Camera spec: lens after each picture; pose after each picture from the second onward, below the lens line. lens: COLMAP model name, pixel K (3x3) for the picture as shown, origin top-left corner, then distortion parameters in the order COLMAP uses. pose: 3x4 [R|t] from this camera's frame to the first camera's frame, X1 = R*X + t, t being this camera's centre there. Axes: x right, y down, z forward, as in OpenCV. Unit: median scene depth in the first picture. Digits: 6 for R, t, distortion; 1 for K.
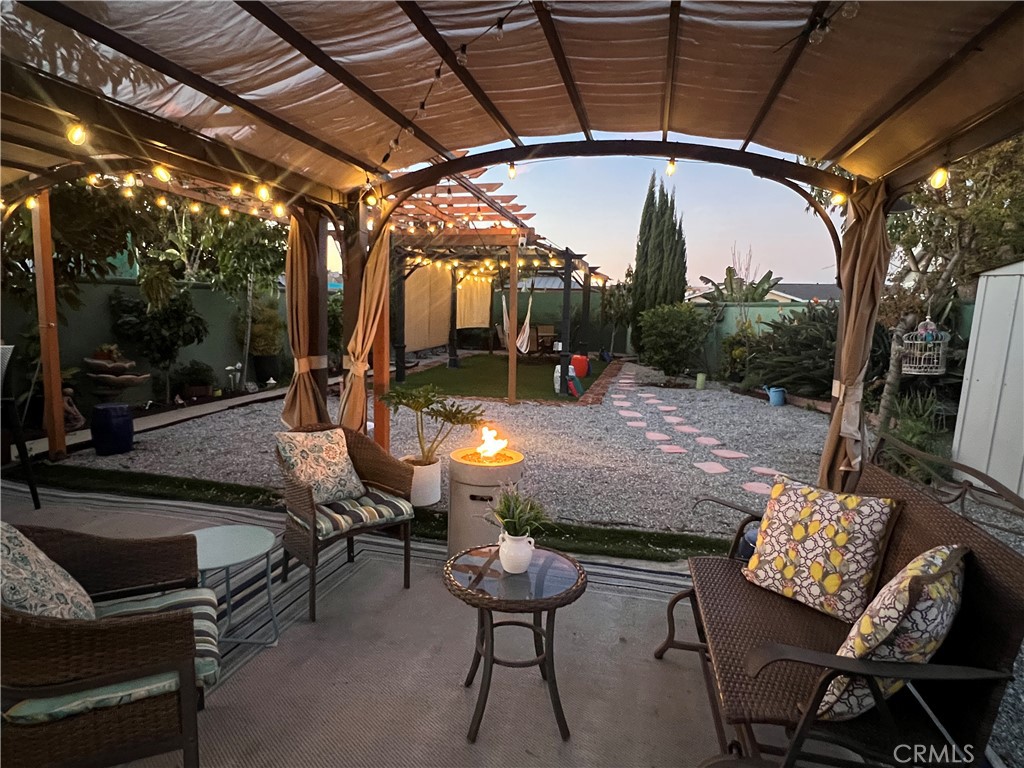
lens RADIAL K [[579.1, 0, 510.9], [0, 579.1, 389.7], [0, 0, 1]] dist [-0.001512, 0.000049]
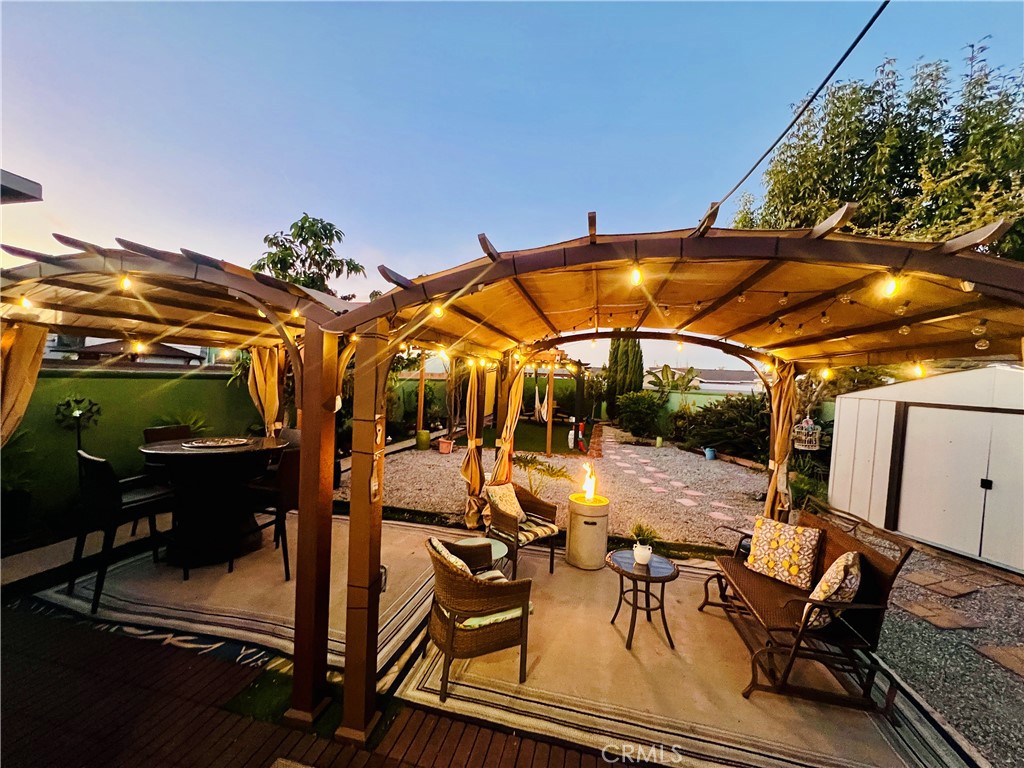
lens RADIAL K [[404.9, 0, 508.0], [0, 404.9, 386.3], [0, 0, 1]] dist [-0.004809, -0.000770]
pose [[0.999662, 0.017626, 0.019106, -0.381636], [-0.015261, 0.992951, -0.117538, -0.102077], [-0.021043, 0.117207, 0.992885, -0.372530]]
